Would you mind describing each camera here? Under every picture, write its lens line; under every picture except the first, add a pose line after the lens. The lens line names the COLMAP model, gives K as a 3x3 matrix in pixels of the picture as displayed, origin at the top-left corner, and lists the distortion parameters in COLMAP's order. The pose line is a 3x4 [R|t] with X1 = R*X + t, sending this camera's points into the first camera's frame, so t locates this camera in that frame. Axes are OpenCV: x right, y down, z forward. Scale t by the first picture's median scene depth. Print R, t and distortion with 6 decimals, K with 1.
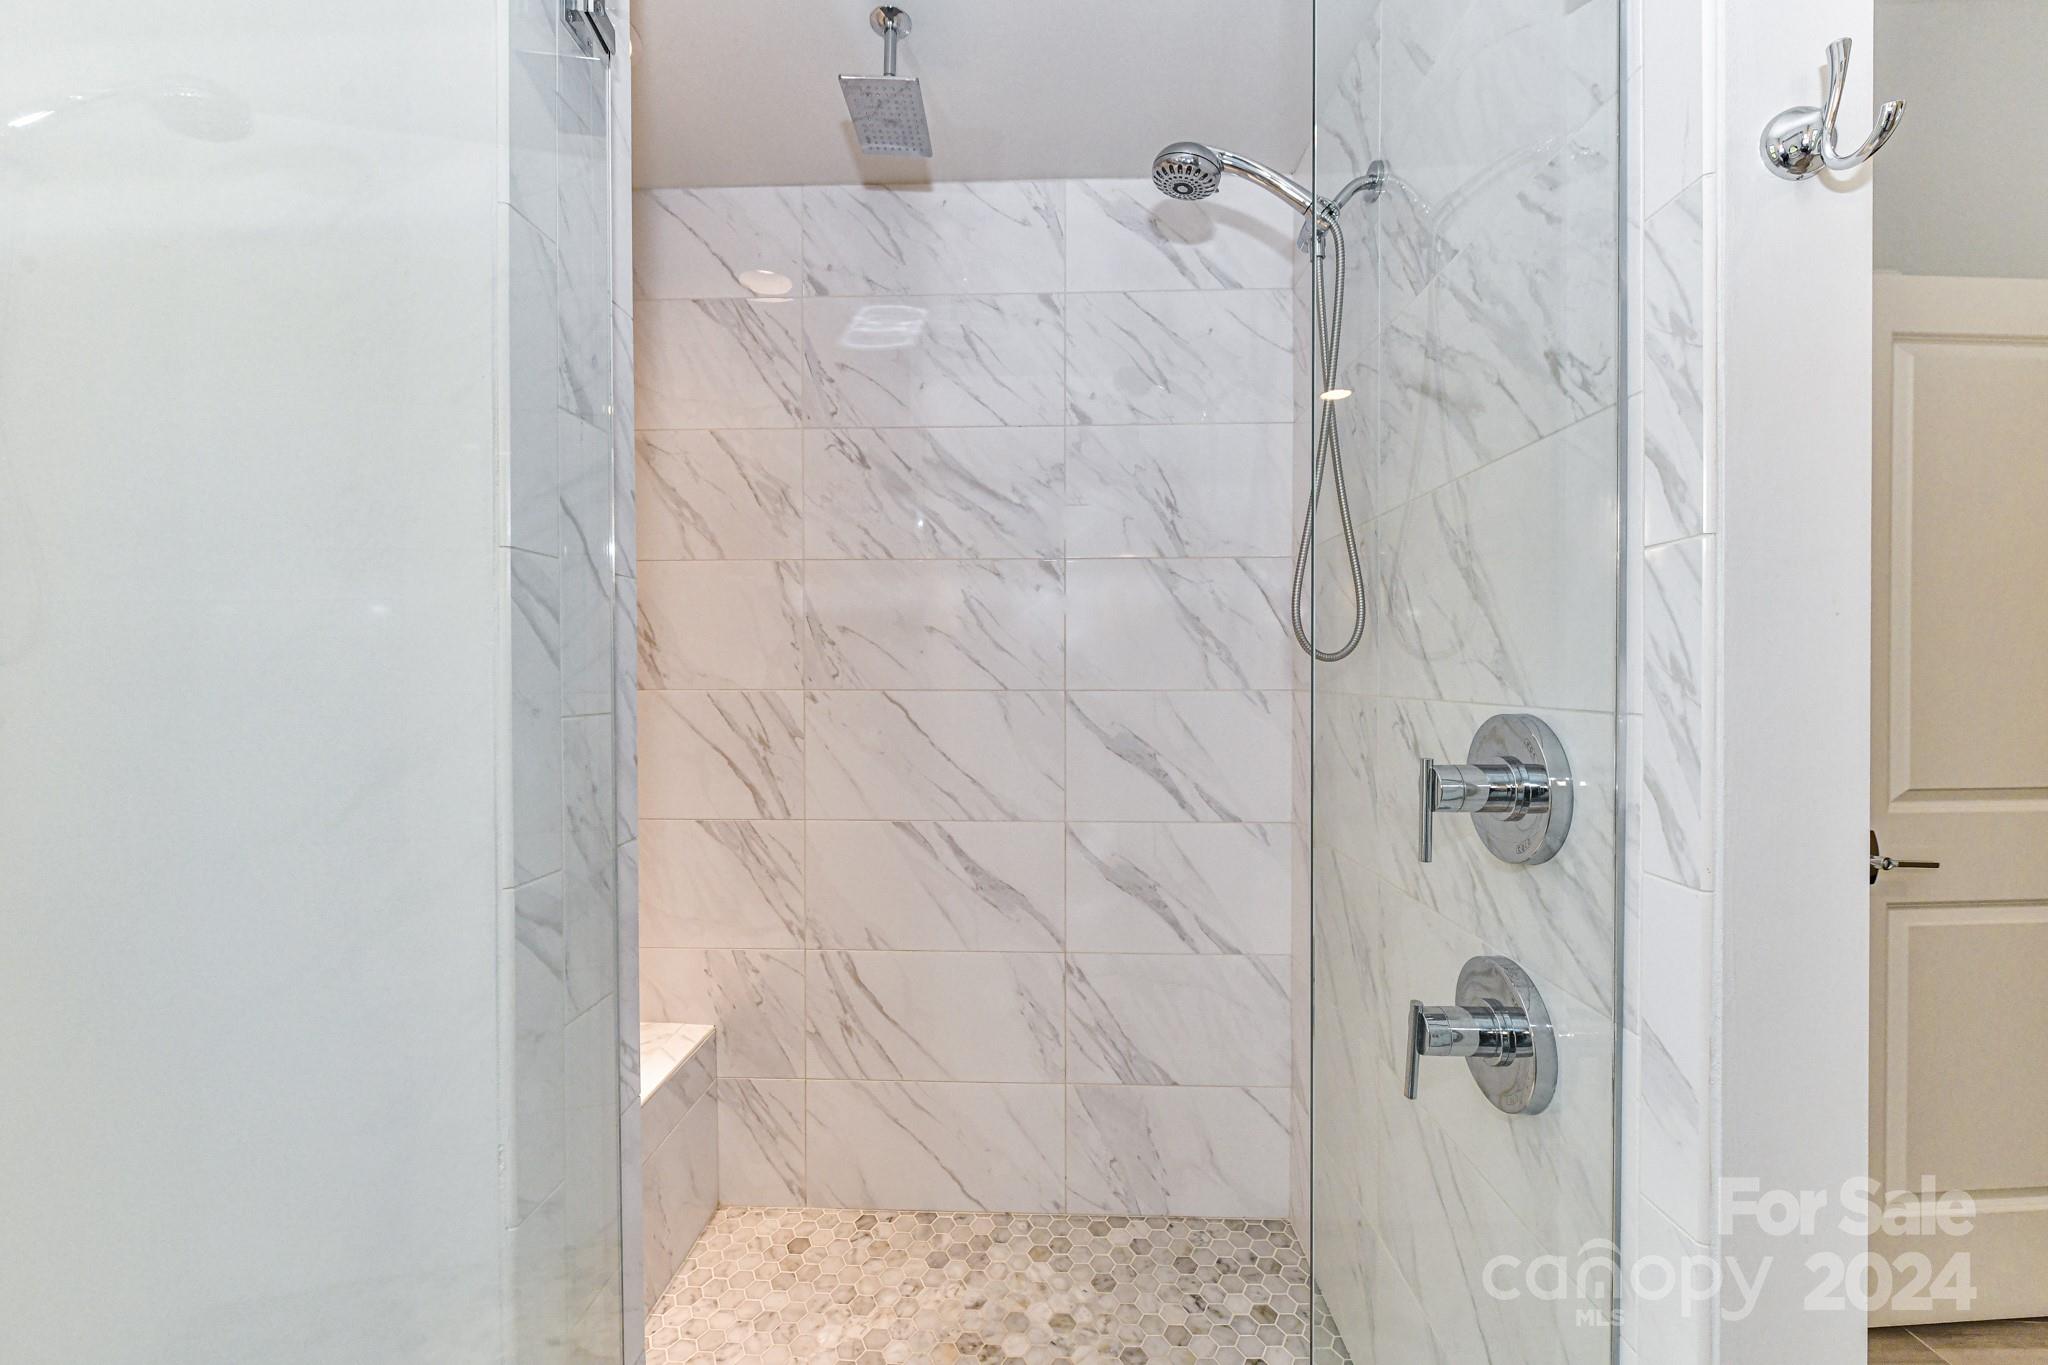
lens RADIAL K [[819.2, 0, 1006.3], [0, 819.2, 681.9], [0, 0, 1]] dist [-0.002237, -0.001052]
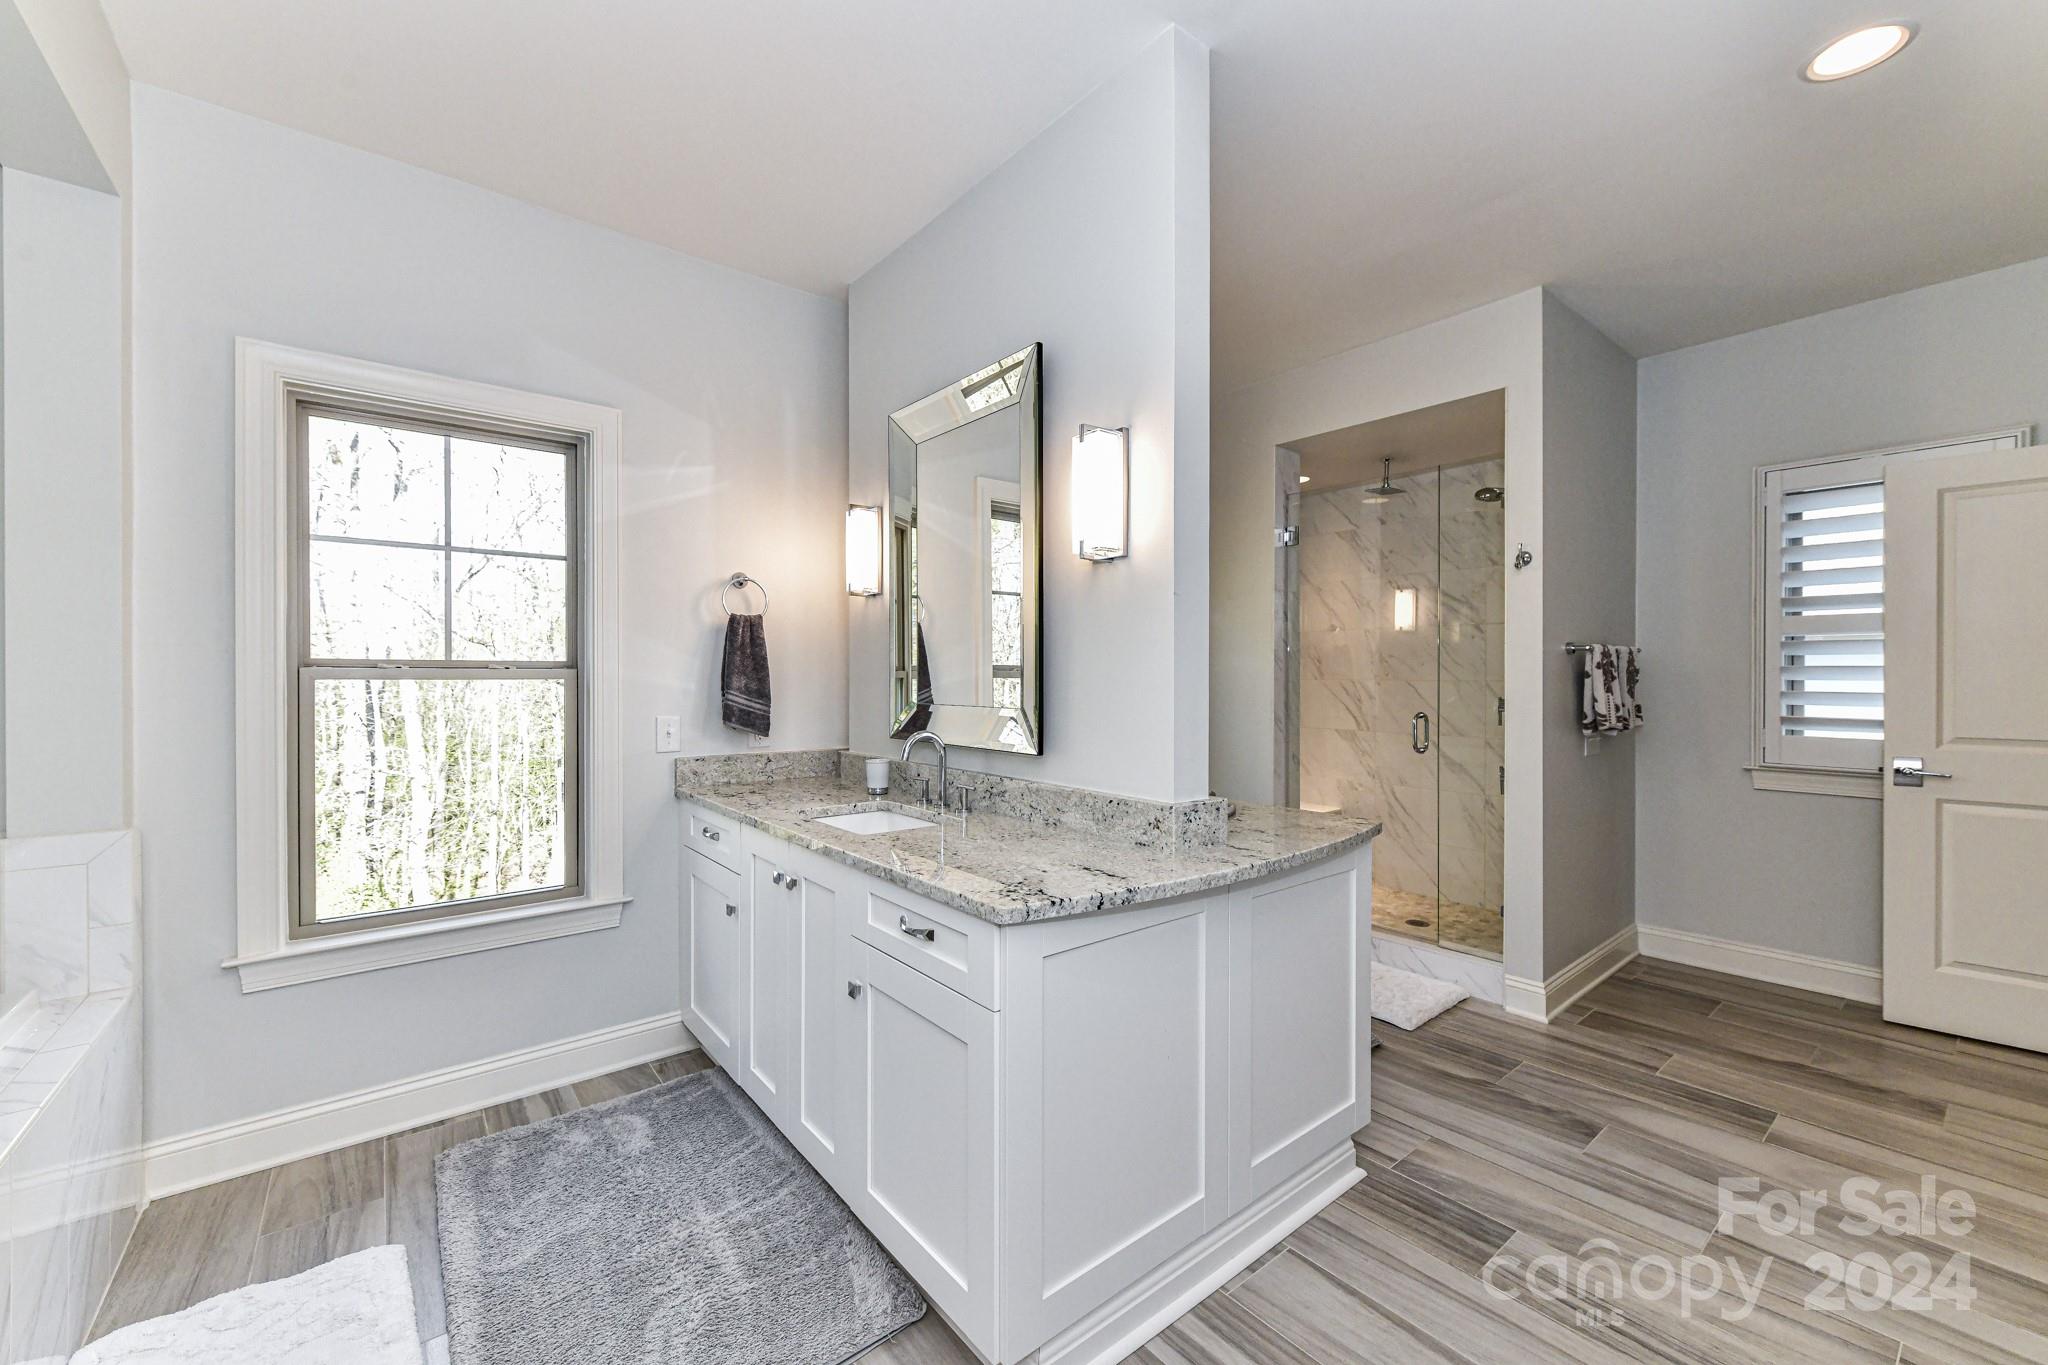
lens RADIAL K [[819.2, 0, 1066.7], [0, 819.2, 681.0], [0, 0, 1]] dist [-0.002237, -0.001052]
pose [[0.705734, 0.005595, -0.708455, 0.879448], [-0.005585, 0.999982, 0.002335, 0.011938], [0.708455, 0.002309, 0.705752, -1.473420]]
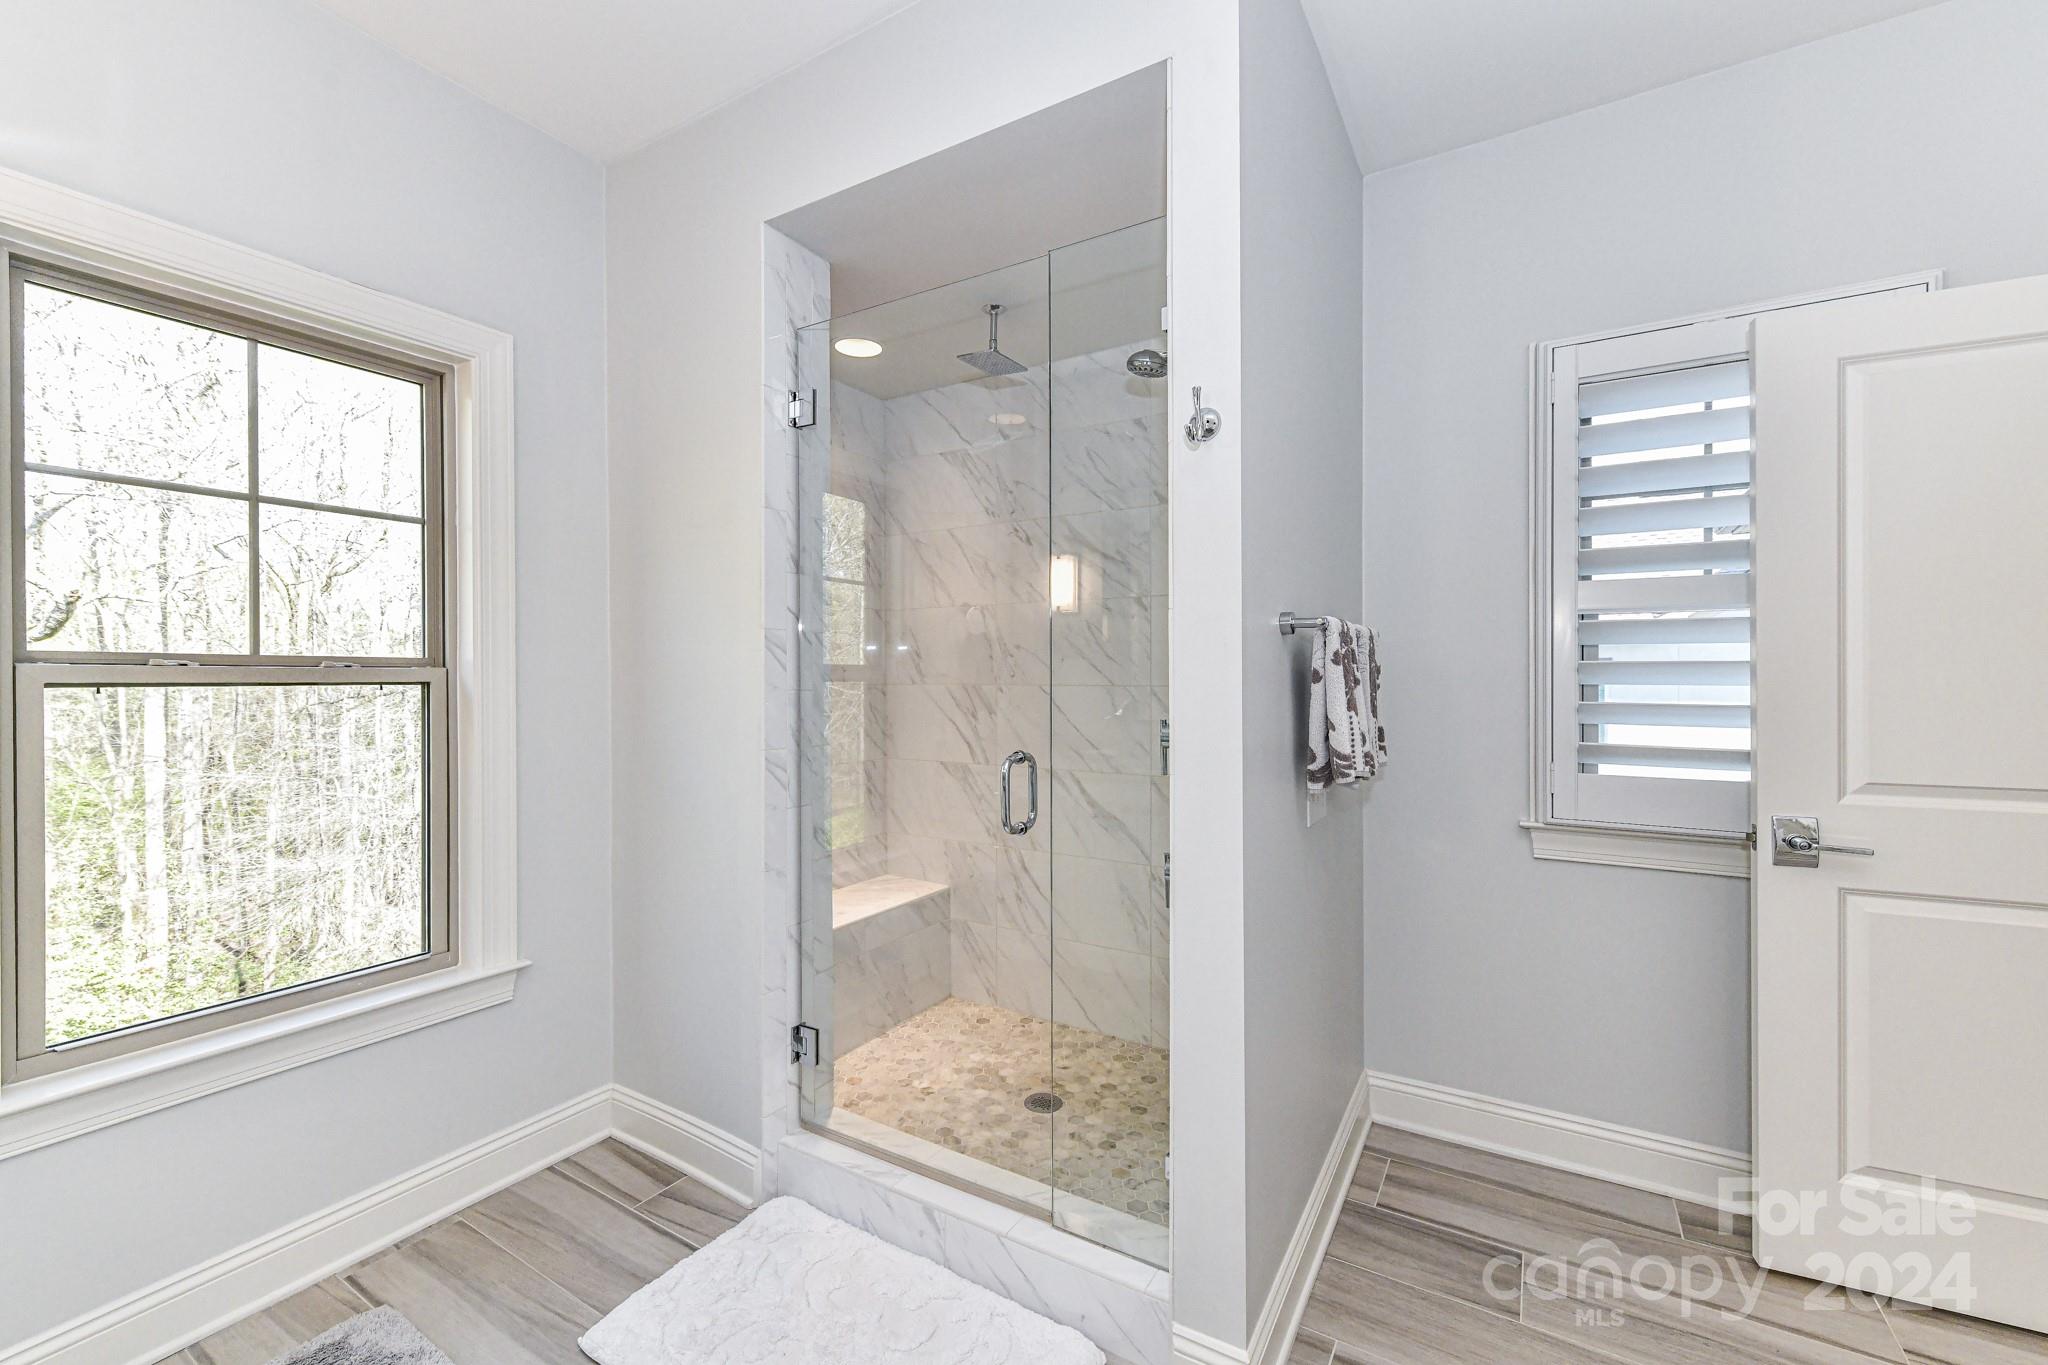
lens RADIAL K [[819.2, 0, 1028.1], [0, 819.2, 674.1], [0, 0, 1]] dist [-0.002237, -0.001052]
pose [[0.882489, -0.001006, -0.470331, 0.571453], [-0.004084, 0.999944, -0.009801, 0.004514], [0.470315, 0.010570, 0.882435, -0.399921]]
